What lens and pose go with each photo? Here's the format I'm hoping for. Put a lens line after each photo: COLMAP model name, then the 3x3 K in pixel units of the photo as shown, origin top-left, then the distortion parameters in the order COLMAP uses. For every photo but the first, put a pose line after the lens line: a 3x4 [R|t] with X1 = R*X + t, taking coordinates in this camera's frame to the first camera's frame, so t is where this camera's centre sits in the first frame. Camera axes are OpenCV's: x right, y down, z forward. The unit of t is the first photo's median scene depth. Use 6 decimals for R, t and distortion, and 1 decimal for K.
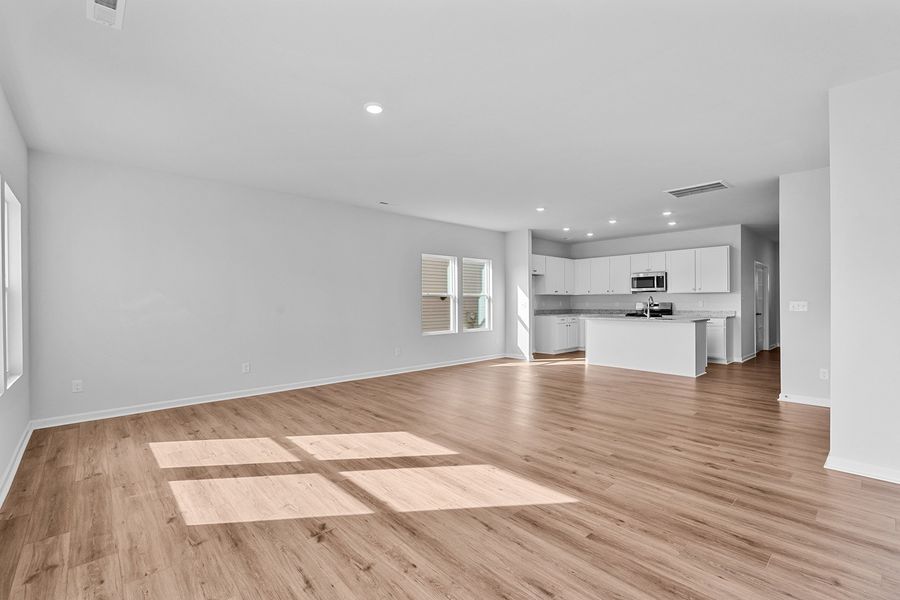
lens RADIAL K [[405.8, 0, 449.8], [0, 405.8, 303.4], [0, 0, 1]] dist [-0.002419, 0.000013]
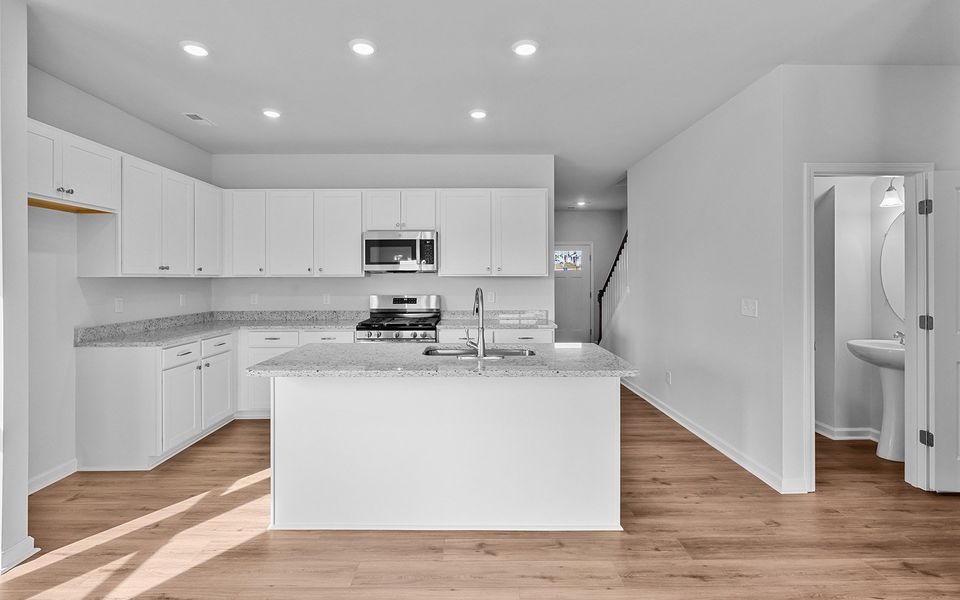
lens RADIAL K [[434.8, 0, 469.2], [0, 434.8, 276.0], [0, 0, 1]] dist [-0.001667, 0.000121]
pose [[0.676318, 0.006084, 0.736585, 0.171421], [0.002951, 0.999935, -0.010969, -0.018335], [-0.736604, 0.009593, 0.676257, 0.580145]]
